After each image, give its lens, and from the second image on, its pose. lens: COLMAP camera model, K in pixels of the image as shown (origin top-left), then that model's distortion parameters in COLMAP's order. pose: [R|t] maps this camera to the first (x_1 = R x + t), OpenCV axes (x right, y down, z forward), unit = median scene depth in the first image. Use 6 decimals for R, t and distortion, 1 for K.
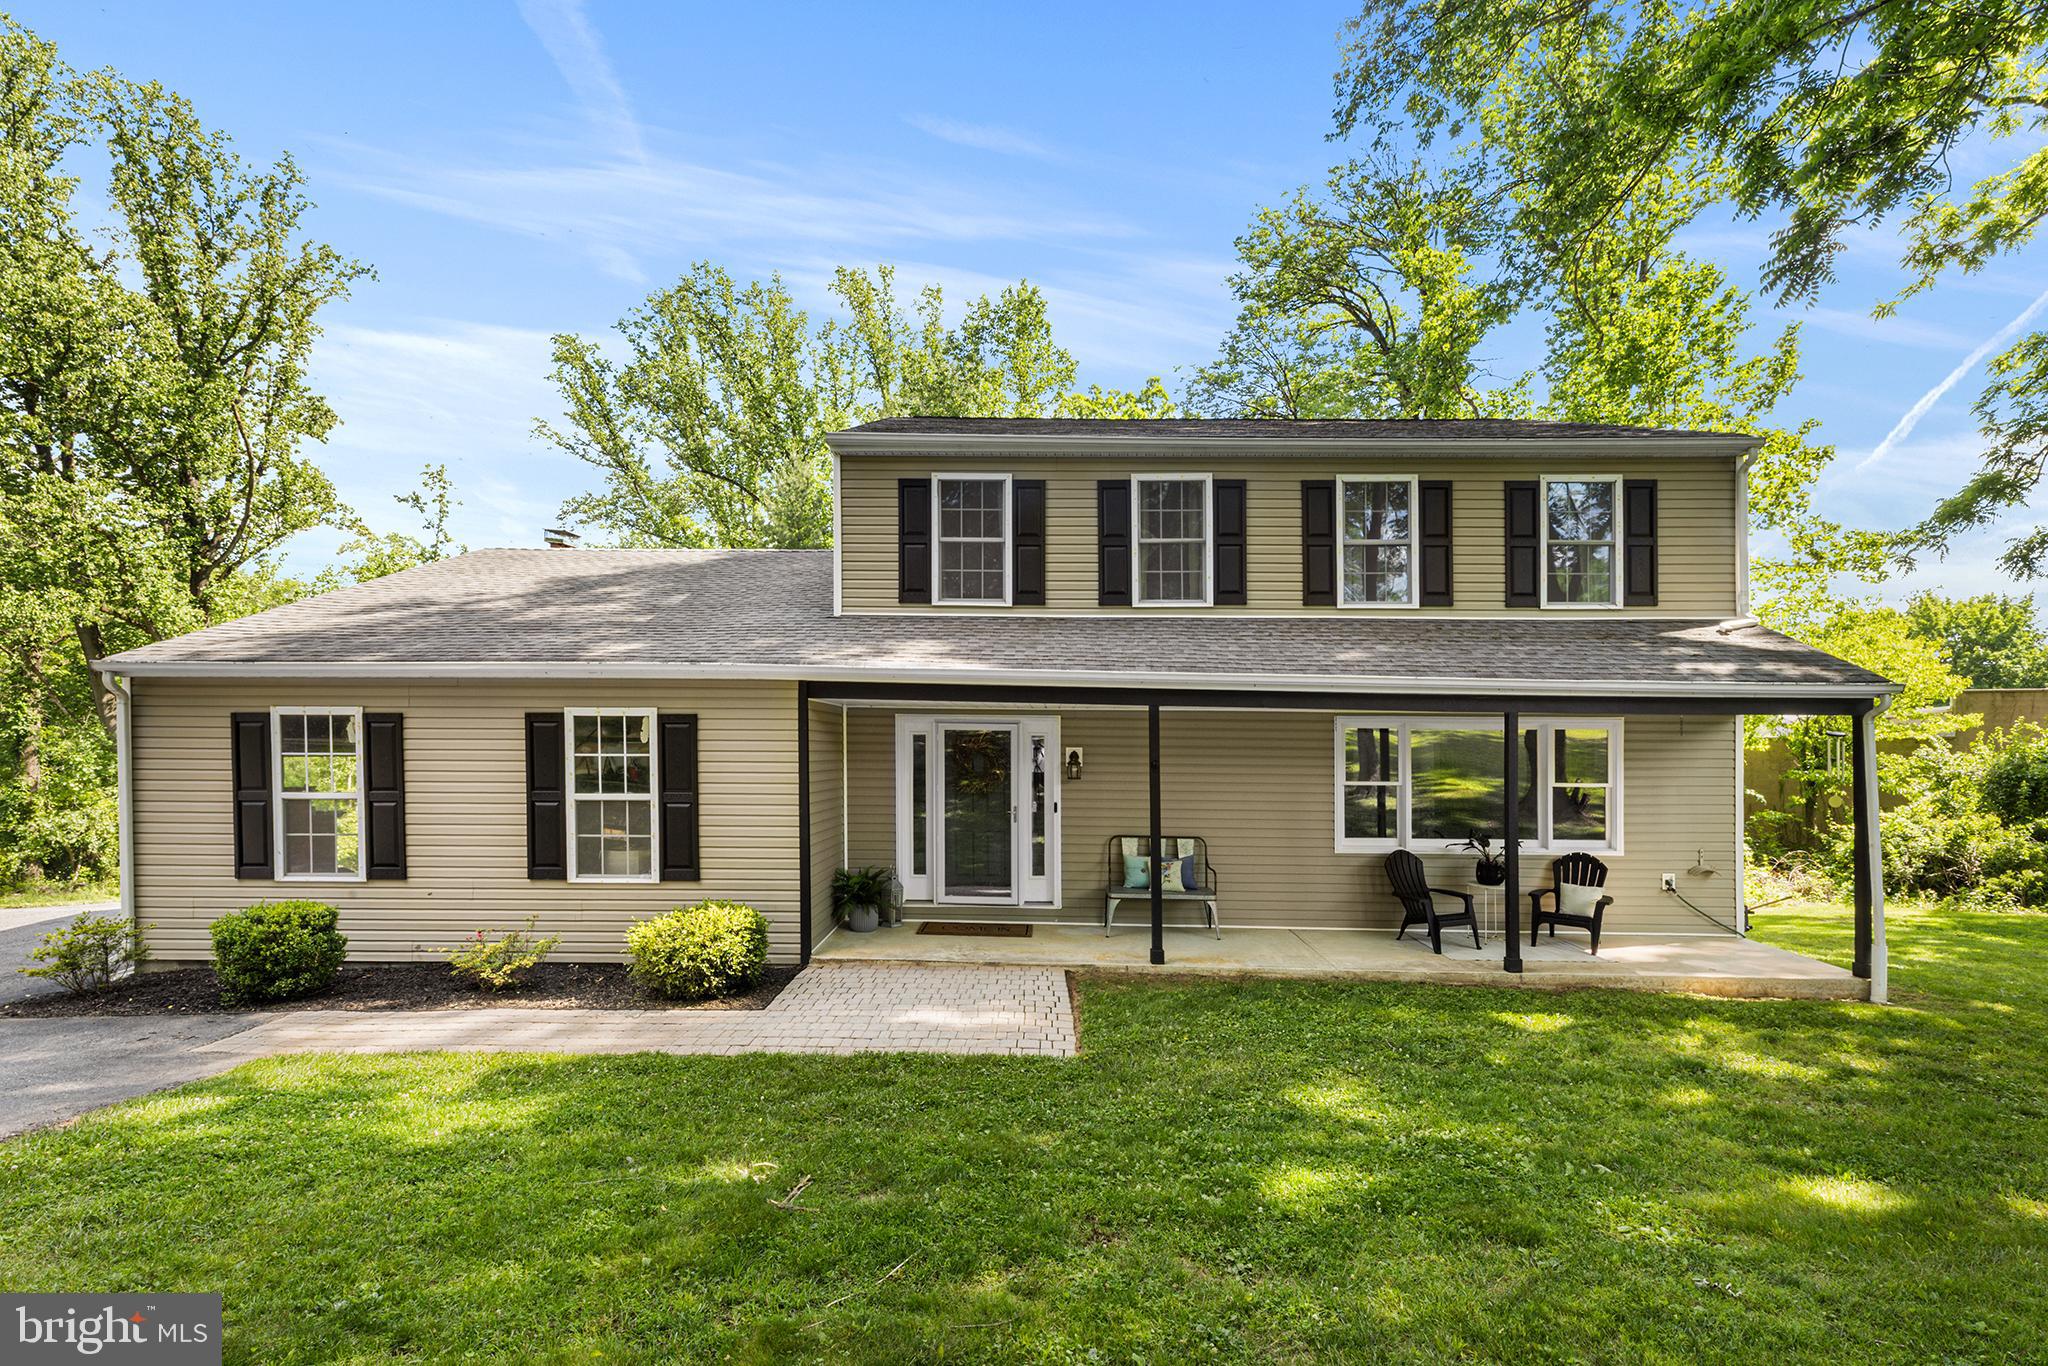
lens RADIAL K [[923.1, 0, 1094.1], [0, 923.1, 773.2], [0, 0, 1]] dist [-0.000245, 0.001872]
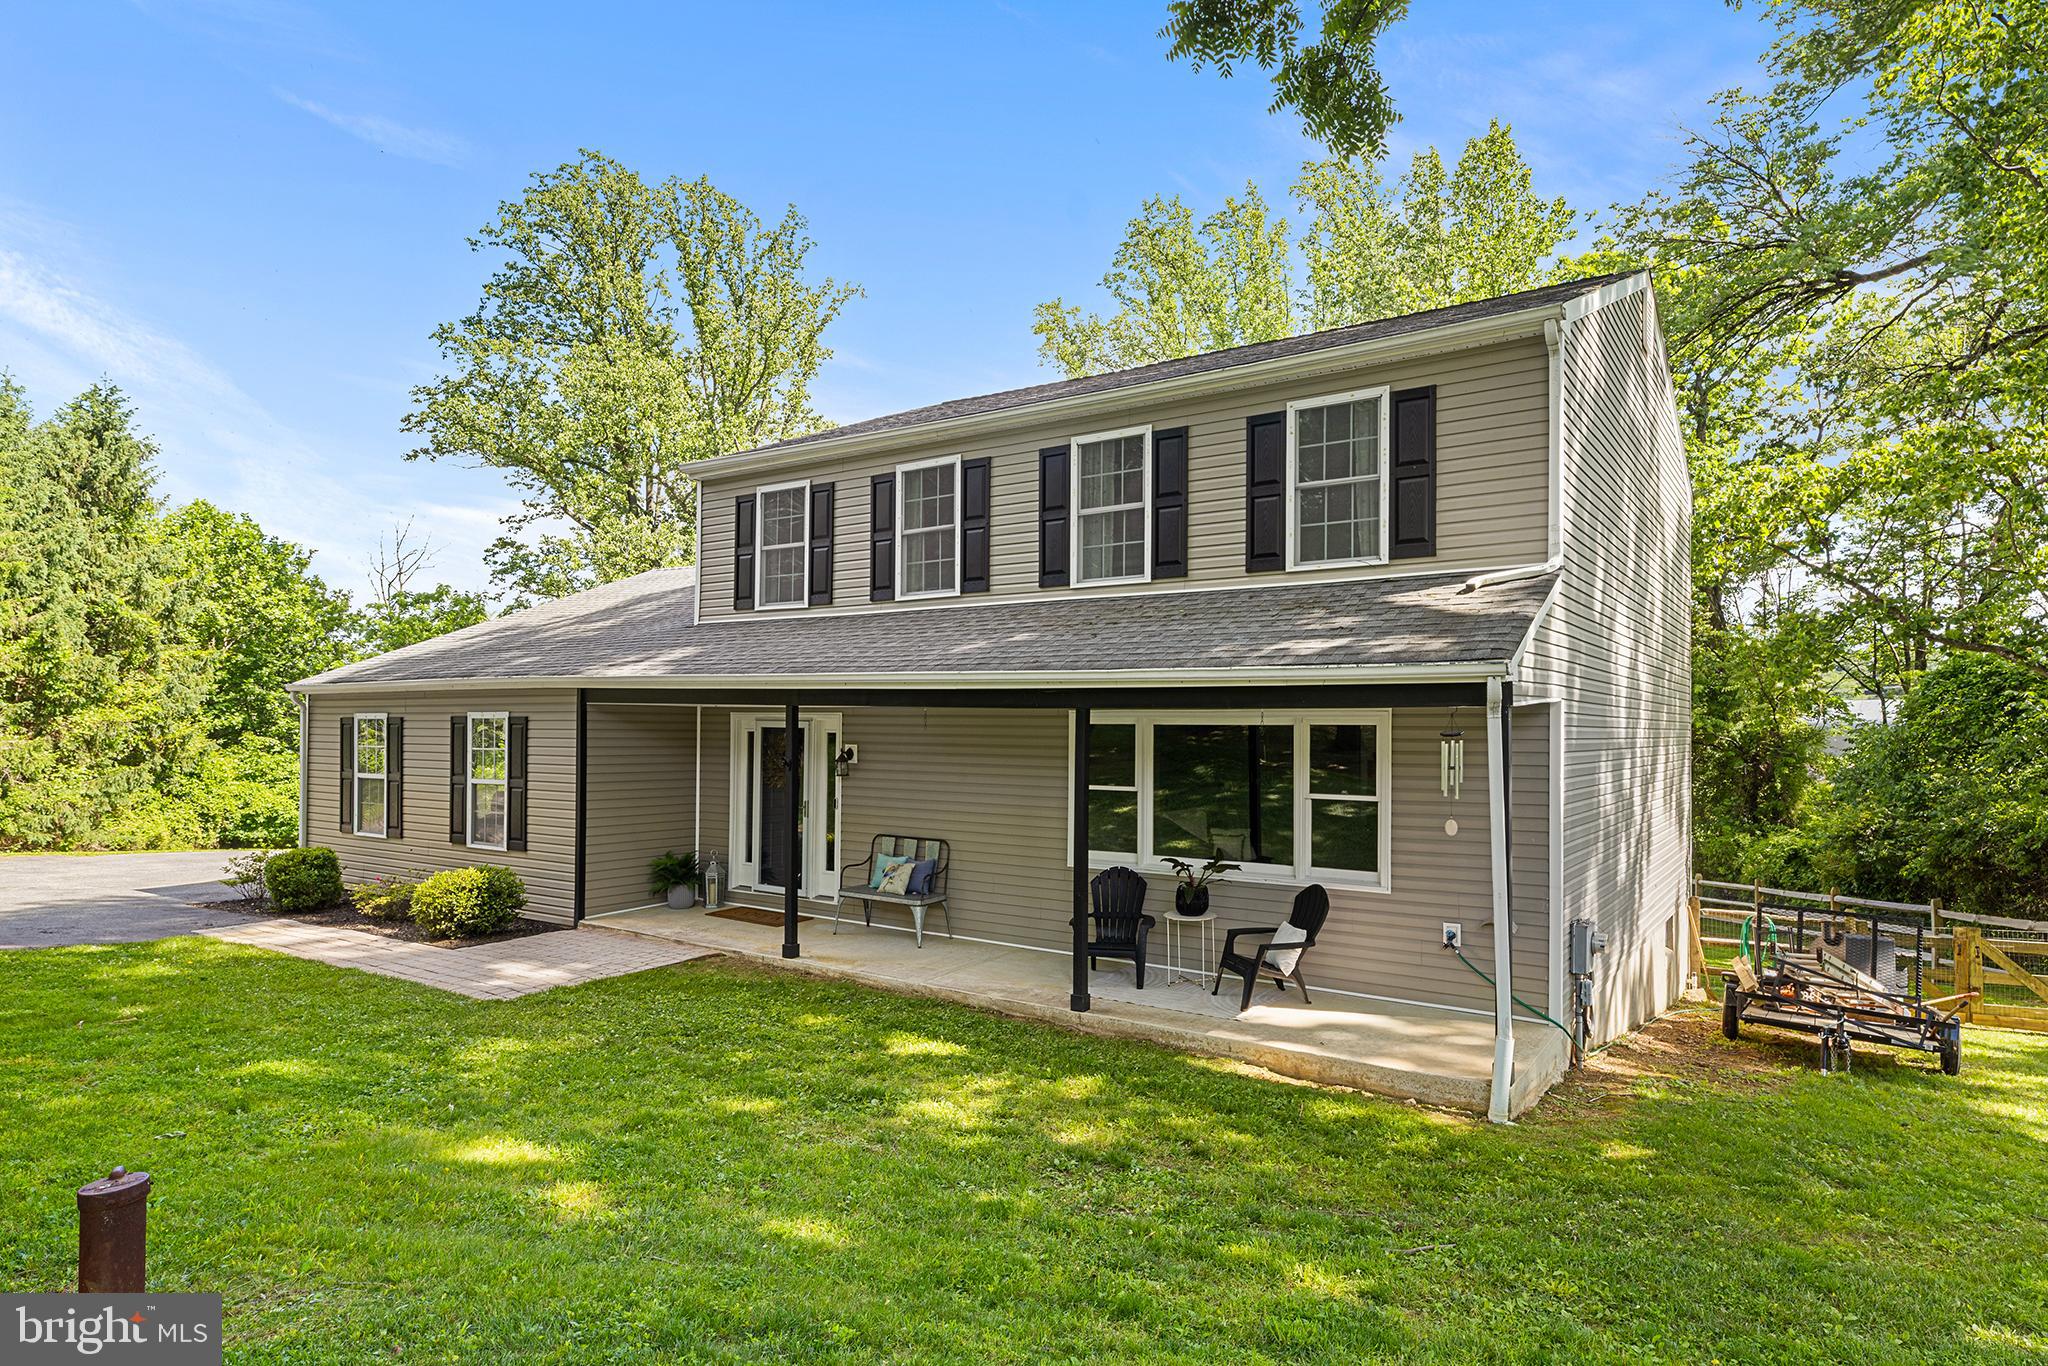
lens RADIAL K [[1145.8, 0, 1035.1], [0, 1145.8, 753.2], [0, 0, 1]] dist [0.000857, -0.000631]
pose [[0.839495, 0.009335, -0.543288, 0.825776], [-0.016722, 0.999823, -0.008660, -0.011420], [0.543111, 0.016355, 0.839502, 0.067541]]
